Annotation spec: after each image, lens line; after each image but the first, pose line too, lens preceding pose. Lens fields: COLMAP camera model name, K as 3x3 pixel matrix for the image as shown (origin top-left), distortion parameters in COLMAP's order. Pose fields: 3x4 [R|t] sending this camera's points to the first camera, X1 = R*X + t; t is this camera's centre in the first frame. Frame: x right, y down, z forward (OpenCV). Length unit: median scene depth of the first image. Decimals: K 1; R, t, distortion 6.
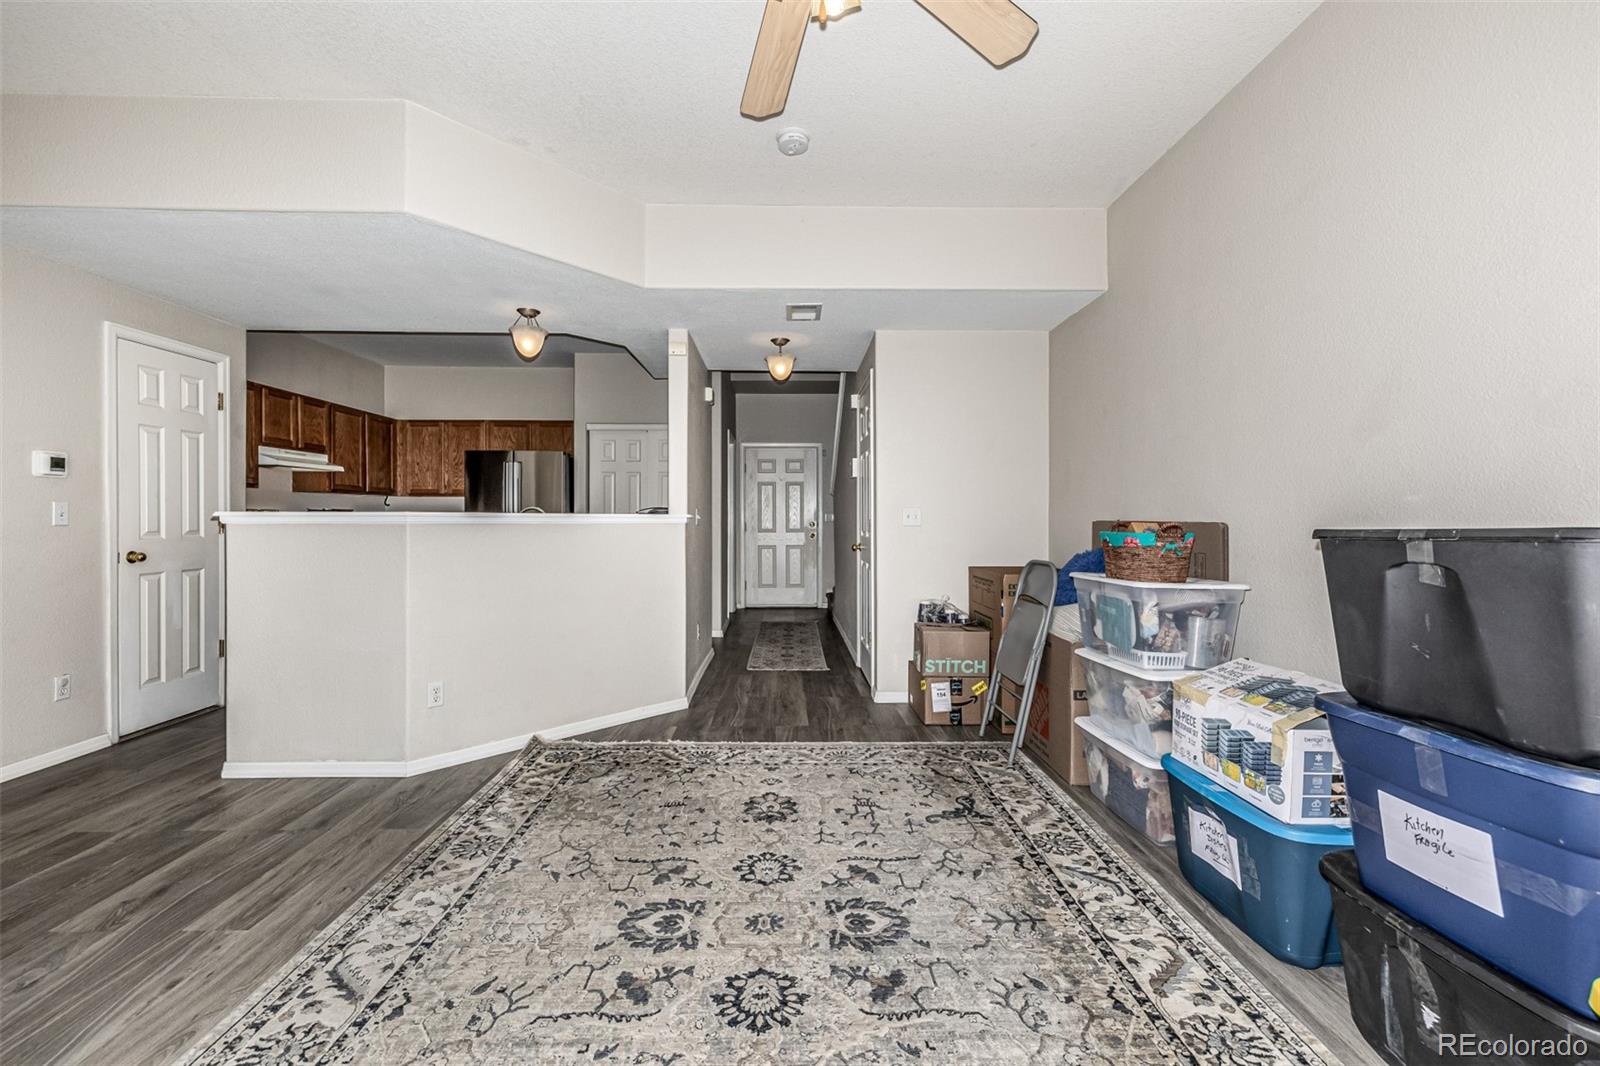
lens RADIAL K [[675.3, 0, 805.1], [0, 675.3, 522.4], [0, 0, 1]] dist [0.000988, -0.000417]
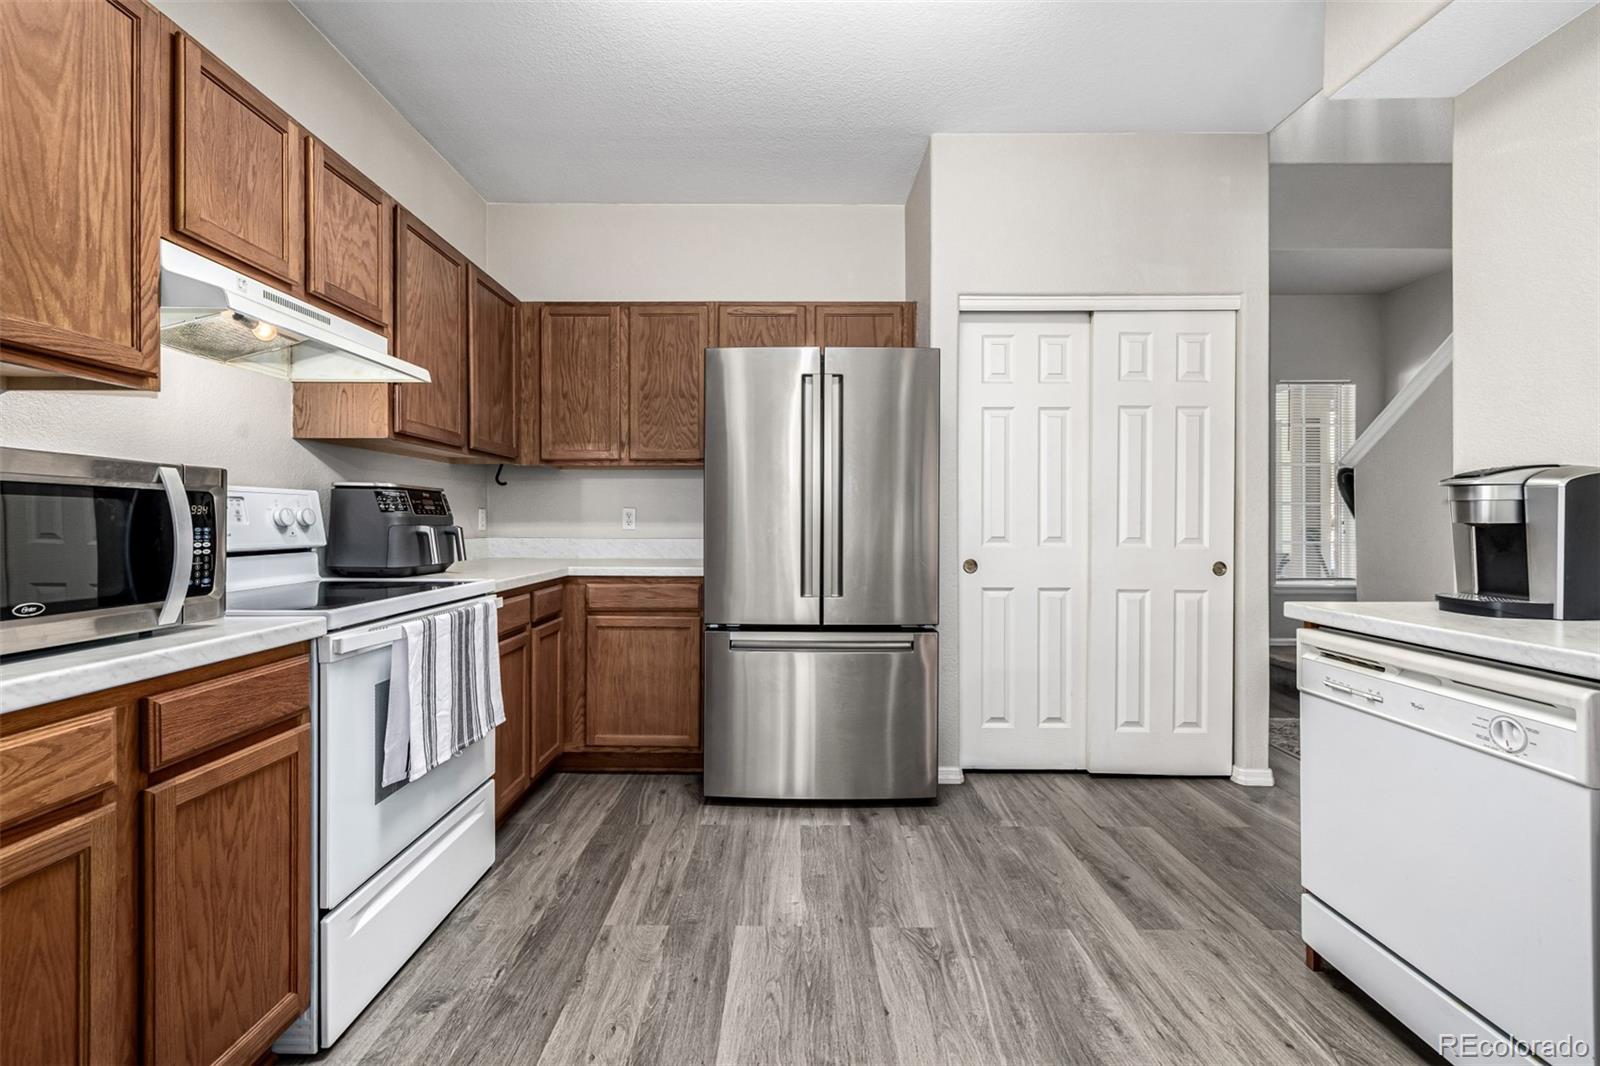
lens RADIAL K [[675.3, 0, 794.8], [0, 675.3, 521.9], [0, 0, 1]] dist [0.000988, -0.000417]
pose [[0.999481, -0.002379, -0.032141, -1.037447], [0.002275, 0.999992, -0.003278, 0.004523], [0.032149, 0.003203, 0.999478, 1.403540]]
